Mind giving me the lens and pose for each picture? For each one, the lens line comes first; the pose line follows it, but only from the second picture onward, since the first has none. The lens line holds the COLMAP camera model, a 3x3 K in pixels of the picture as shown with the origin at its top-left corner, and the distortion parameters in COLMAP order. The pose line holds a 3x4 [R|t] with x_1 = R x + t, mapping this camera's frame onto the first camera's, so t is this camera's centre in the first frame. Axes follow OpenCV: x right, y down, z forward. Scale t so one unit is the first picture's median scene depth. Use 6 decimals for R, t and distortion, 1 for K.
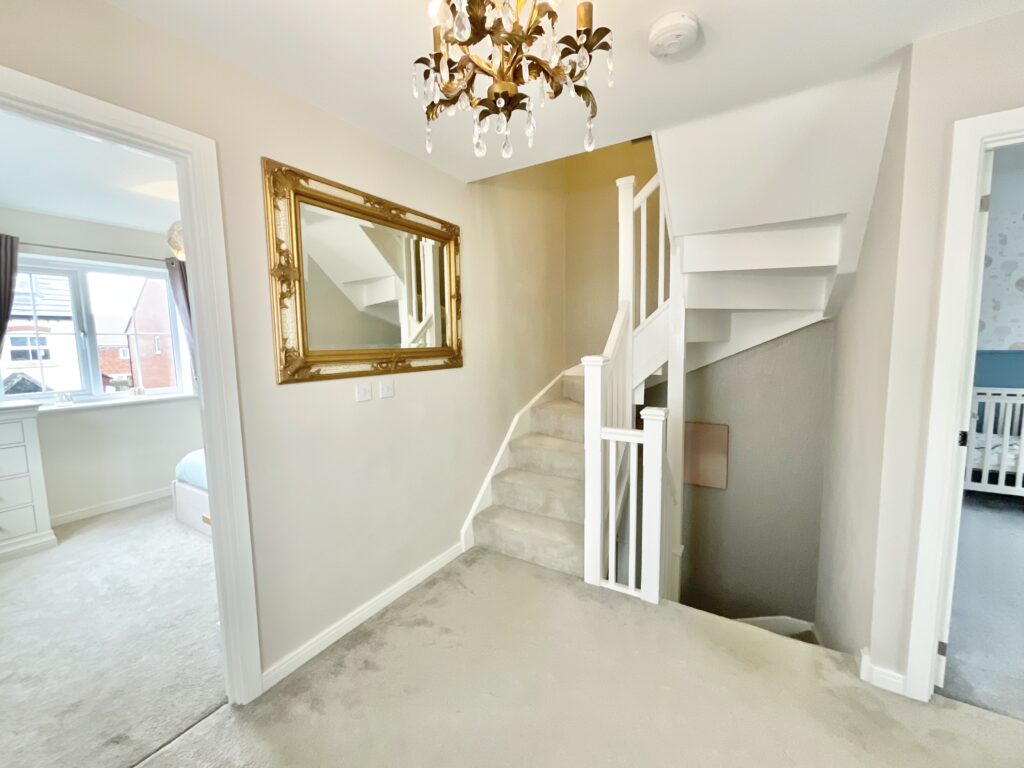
lens RADIAL K [[417.9, 0, 510.5], [0, 417.9, 381.5], [0, 0, 1]] dist [-0.000870, 0.000044]
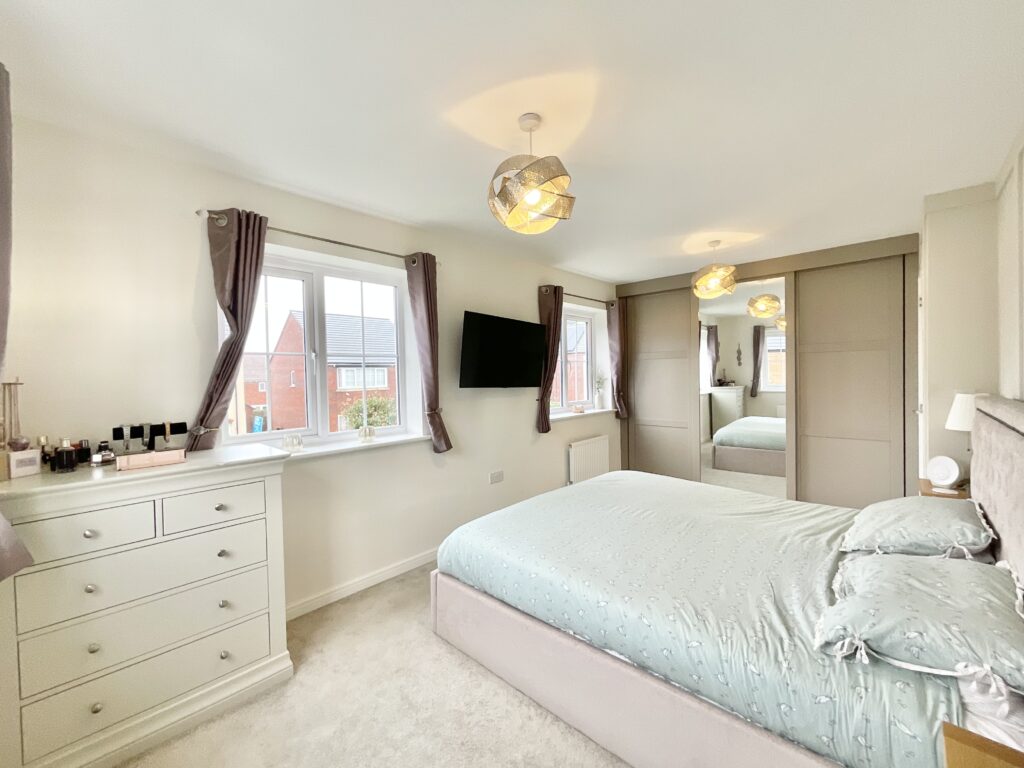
lens RADIAL K [[417.9, 0, 510.5], [0, 417.9, 381.5], [0, 0, 1]] dist [-0.000870, 0.000044]
pose [[0.980360, -0.004496, -0.197163, -0.555501], [-0.010999, 0.996937, -0.077428, -0.012172], [0.196907, 0.078076, 0.977308, 0.355485]]
